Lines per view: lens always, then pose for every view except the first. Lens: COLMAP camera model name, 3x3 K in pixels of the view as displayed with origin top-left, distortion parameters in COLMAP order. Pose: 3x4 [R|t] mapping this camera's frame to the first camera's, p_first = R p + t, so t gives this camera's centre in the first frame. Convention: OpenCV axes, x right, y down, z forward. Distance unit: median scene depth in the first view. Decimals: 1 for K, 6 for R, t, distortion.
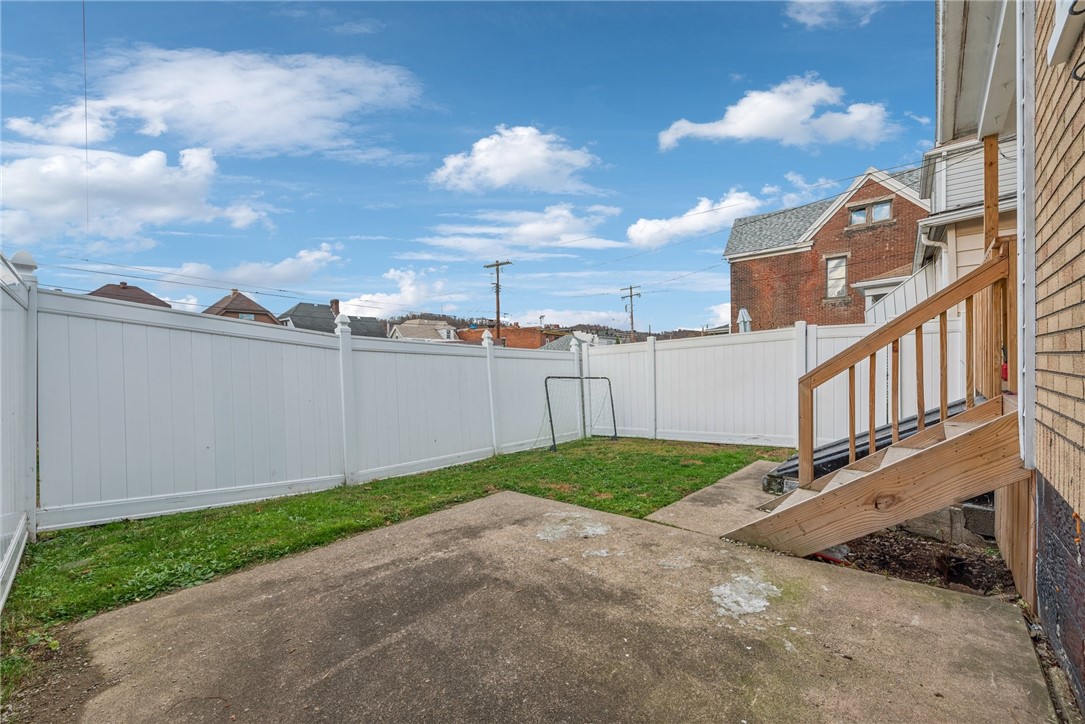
lens RADIAL K [[429.5, 0, 537.3], [0, 429.5, 360.7], [0, 0, 1]] dist [0.009599, -0.000054]
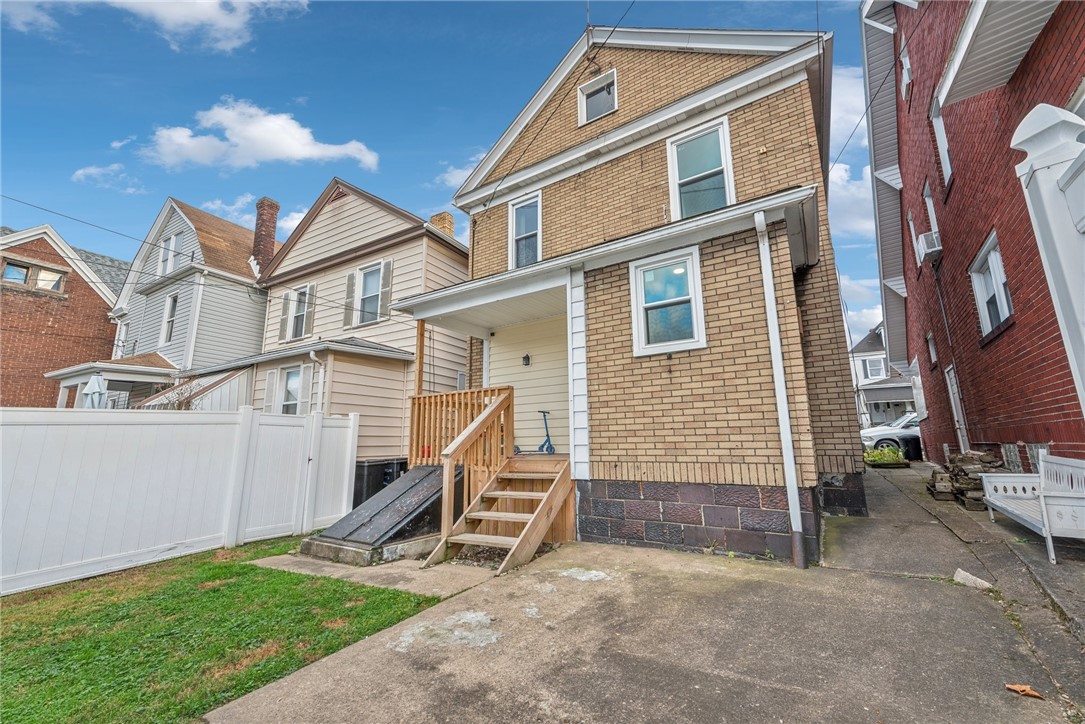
lens RADIAL K [[429.5, 0, 537.3], [0, 429.5, 360.7], [0, 0, 1]] dist [0.009599, -0.000054]
pose [[-0.165427, 0.213115, 0.962921, -0.908831], [0.012498, 0.976748, -0.214028, 0.050008], [-0.986143, -0.023371, -0.164244, 1.021227]]
